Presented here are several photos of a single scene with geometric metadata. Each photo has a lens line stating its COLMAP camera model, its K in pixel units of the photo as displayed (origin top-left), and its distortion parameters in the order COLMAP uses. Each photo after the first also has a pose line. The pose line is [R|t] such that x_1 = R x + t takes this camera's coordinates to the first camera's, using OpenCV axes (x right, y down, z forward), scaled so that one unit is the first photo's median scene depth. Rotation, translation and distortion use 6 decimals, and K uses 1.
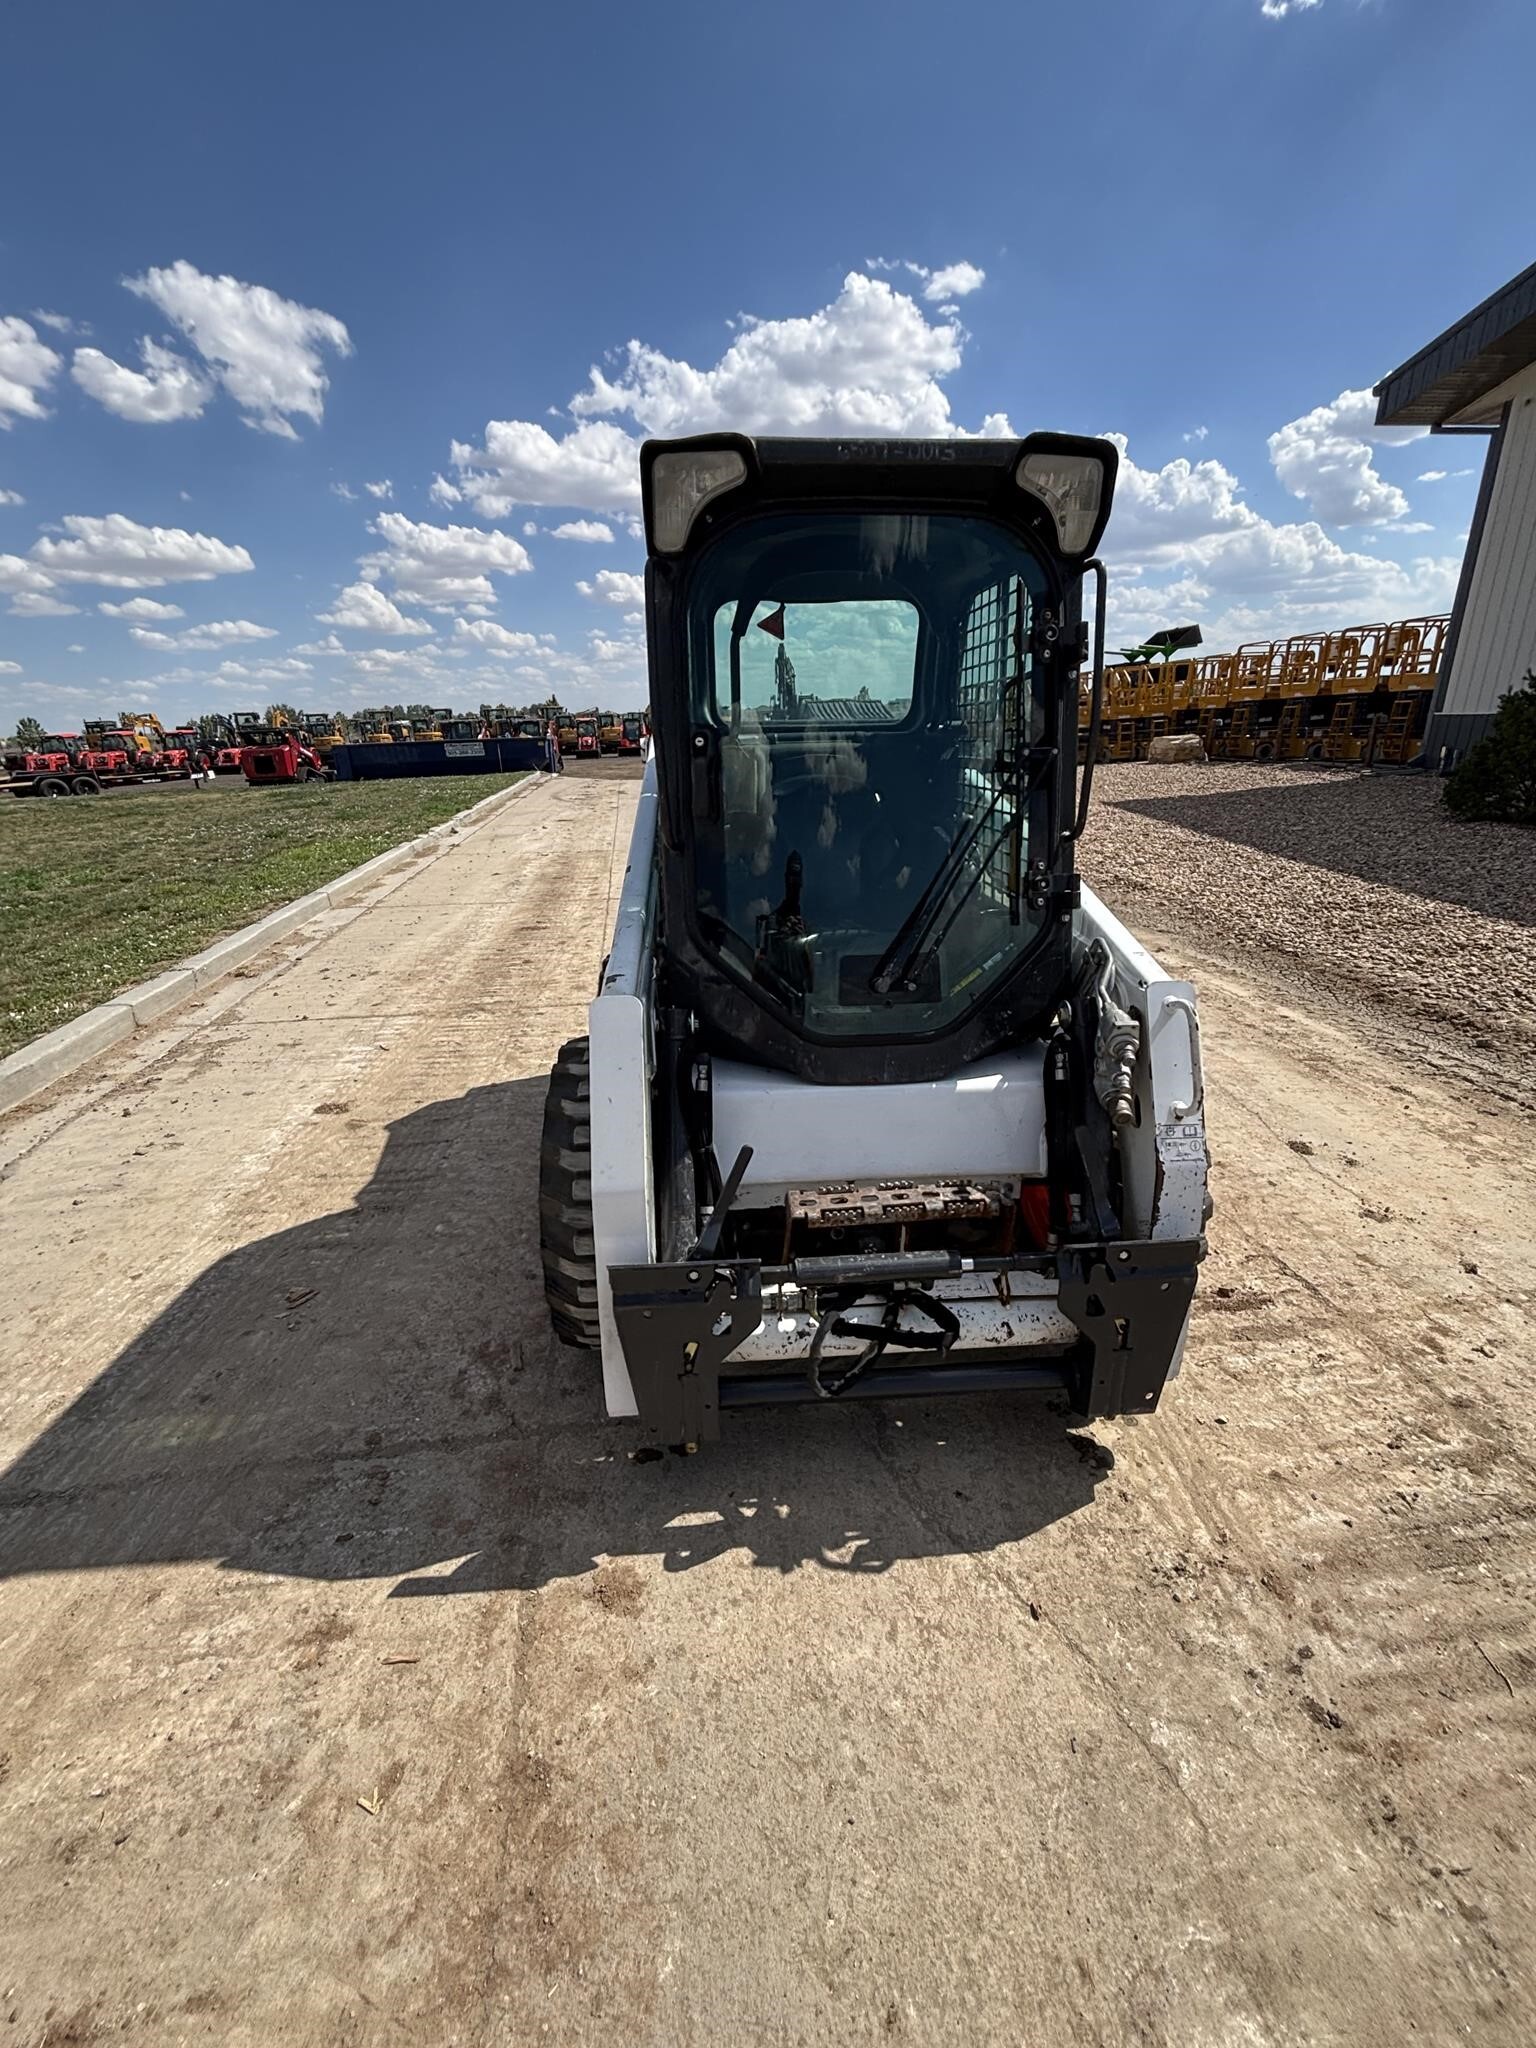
lens RADIAL K [[830.2, 0, 770.7], [0, 830.2, 1021.4], [0, 0, 1]] dist [-0.014147, 0.009880]
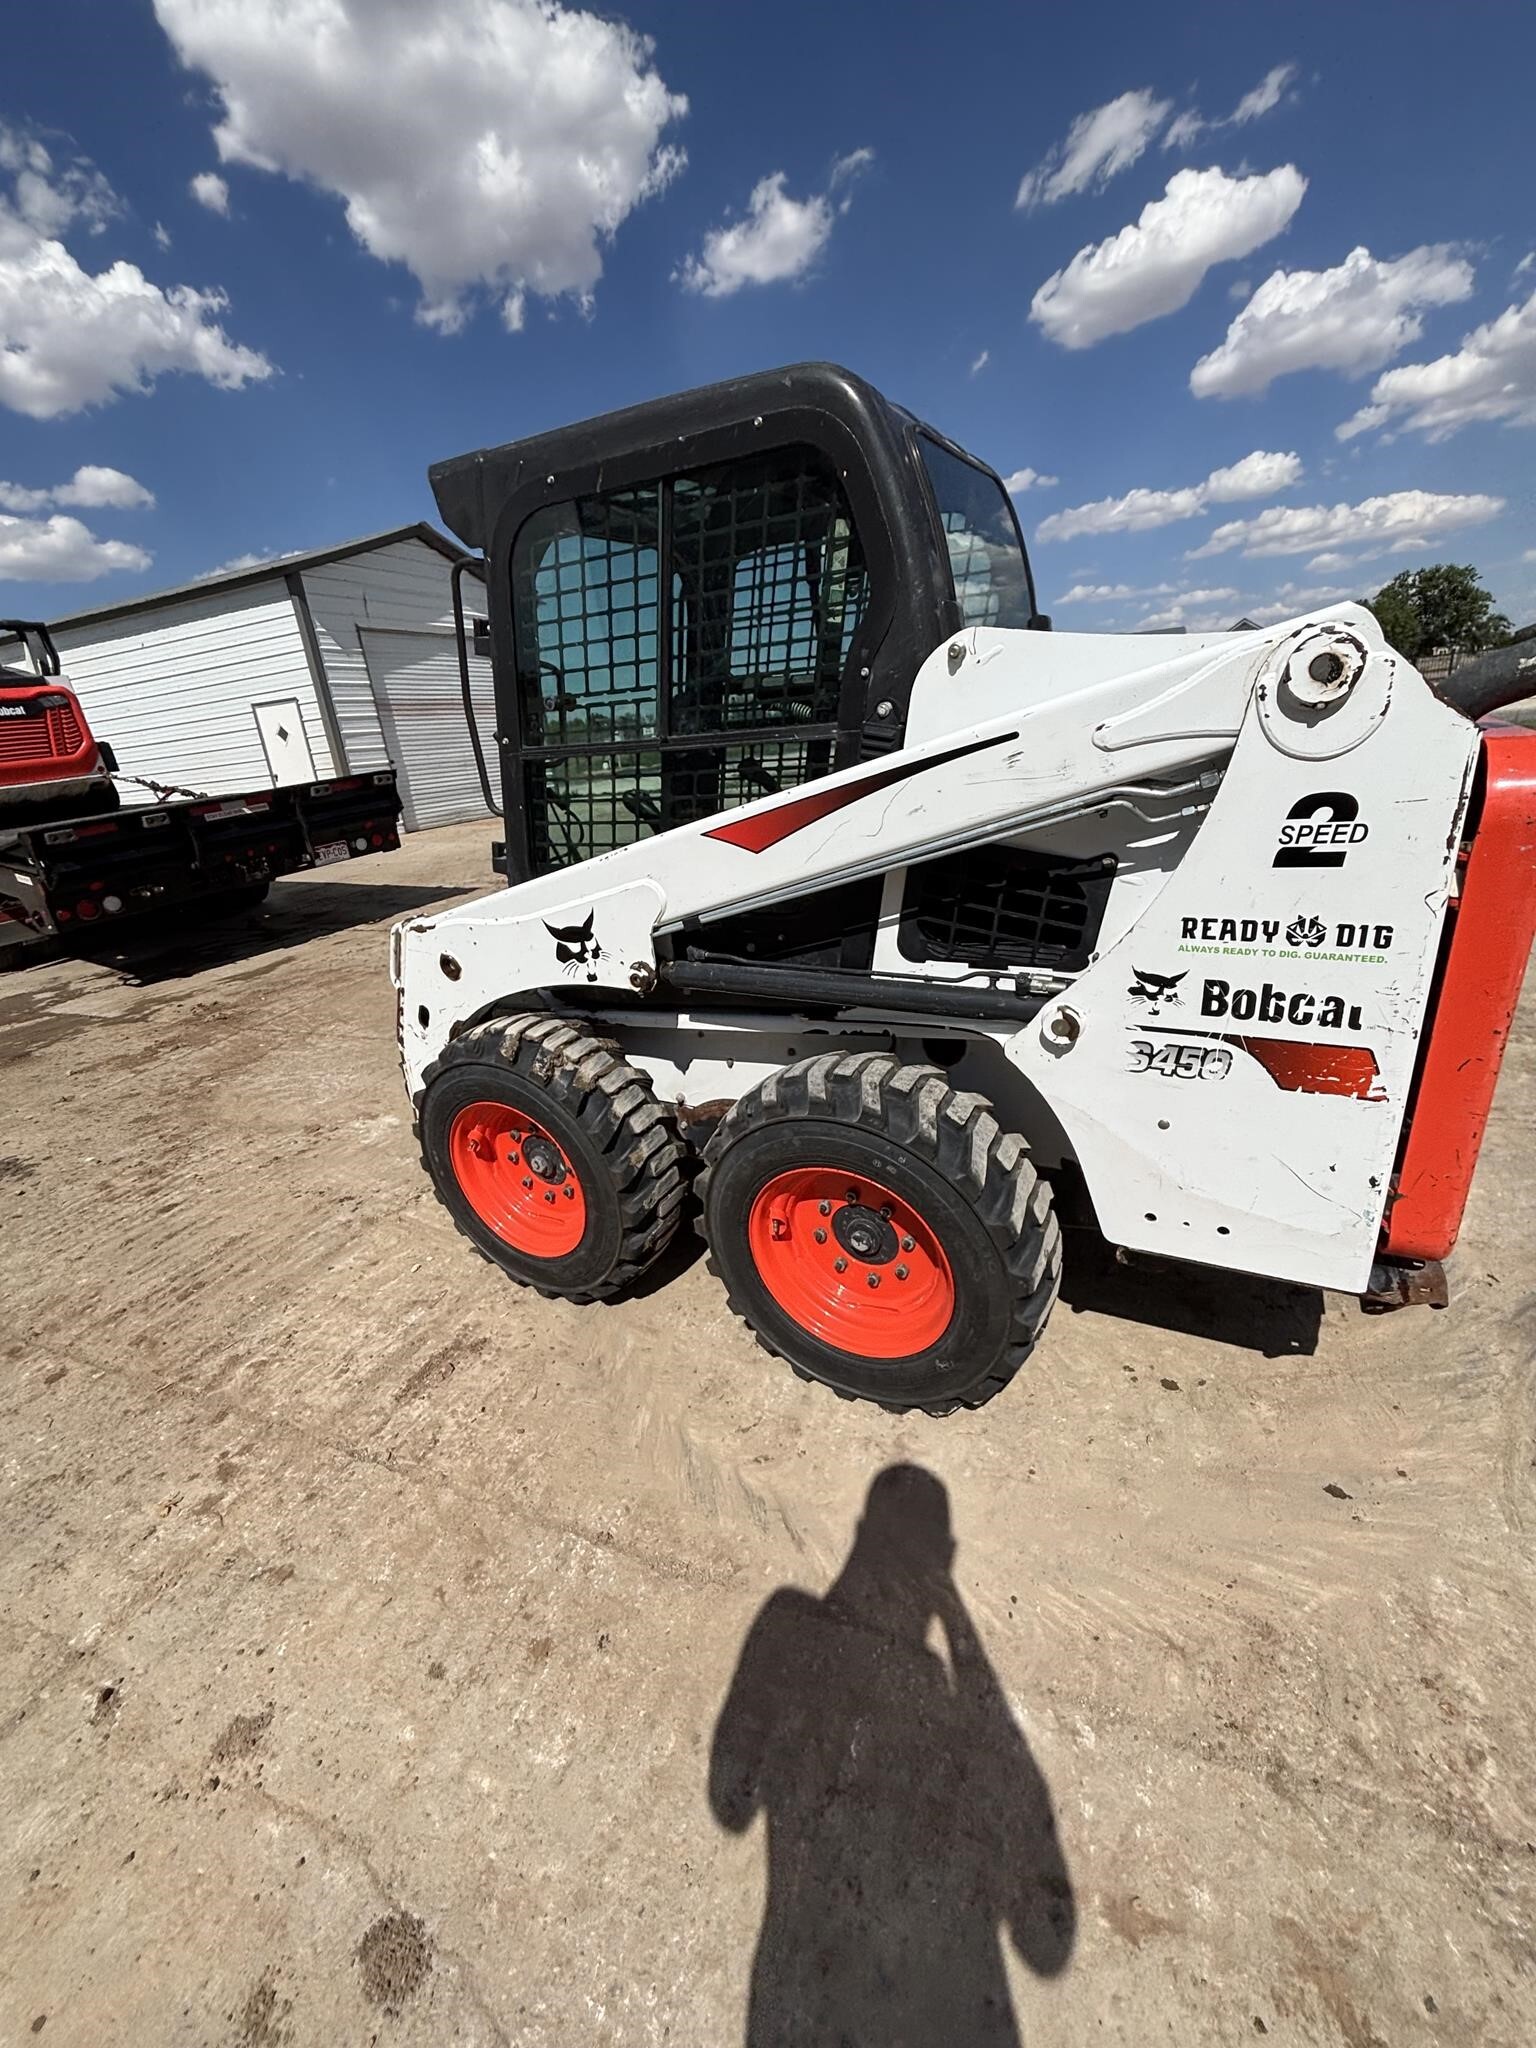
lens RADIAL K [[824.1, 0, 773.1], [0, 824.1, 1025.0], [0, 0, 1]] dist [0.003787, -0.000876]
pose [[-0.523891, 0.371440, -0.766532, 1.239866], [-0.180677, 0.830975, 0.526152, -0.697125], [0.832403, 0.414141, -0.368230, 2.004096]]
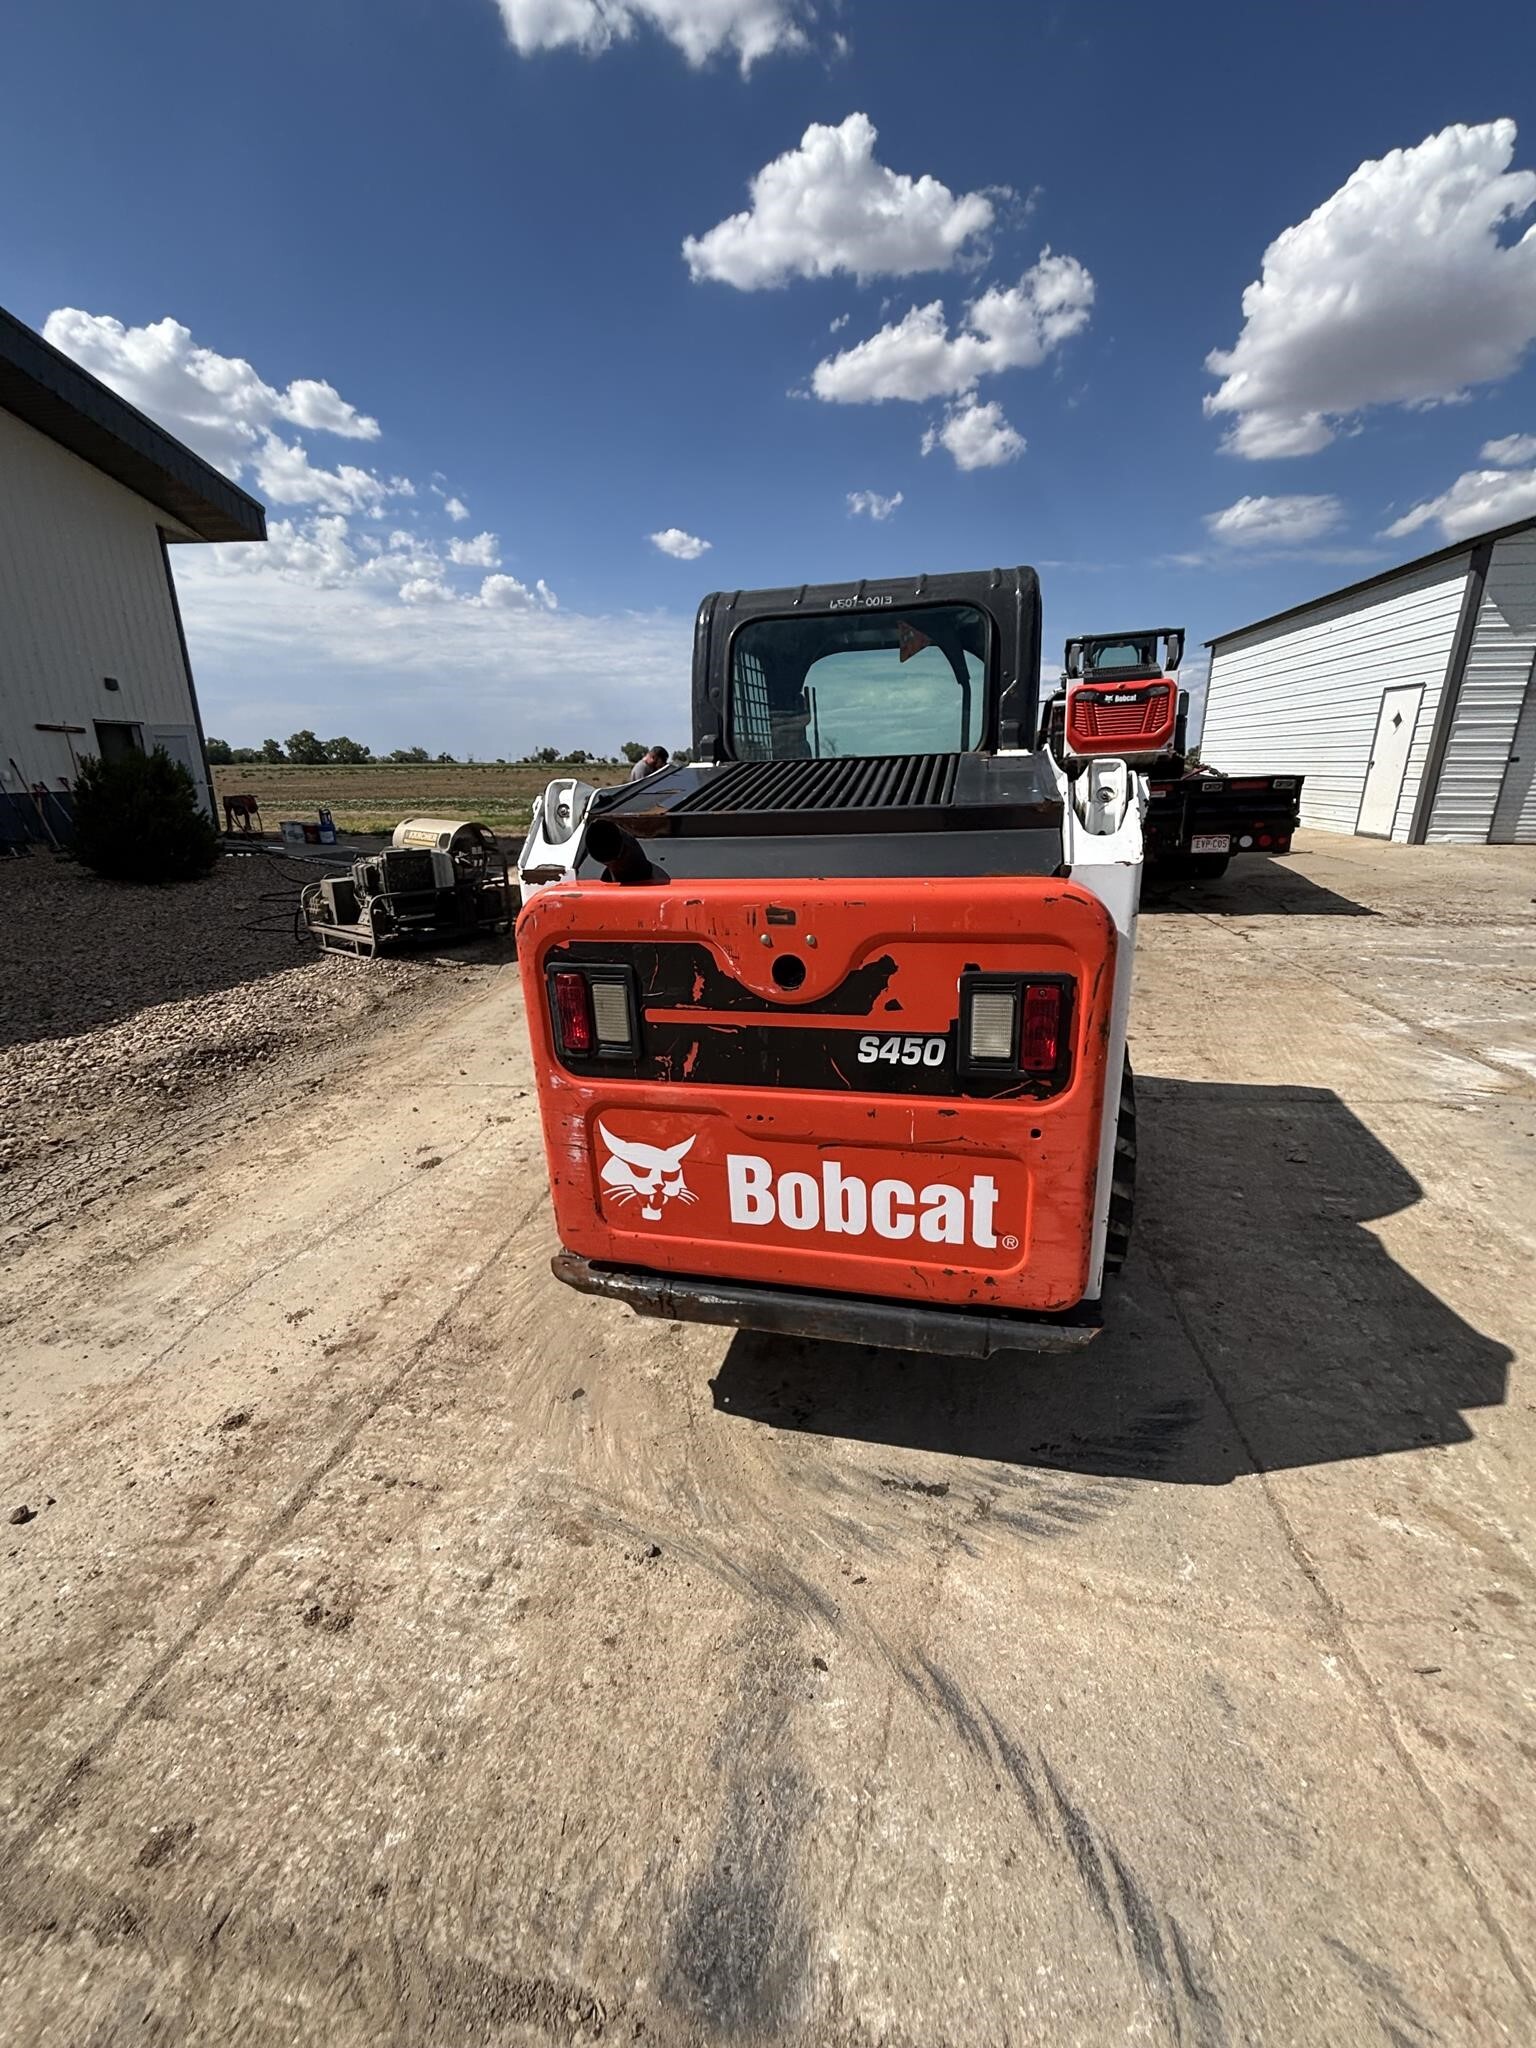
lens RADIAL K [[827.9, 0, 772.1], [0, 827.9, 1023.1], [0, 0, 1]] dist [-0.002299, 0.003726]
pose [[-0.953190, -0.046354, 0.298799, -0.202857], [0.144568, 0.798053, 0.584988, -1.047885], [-0.265575, 0.600801, -0.753995, 2.921284]]
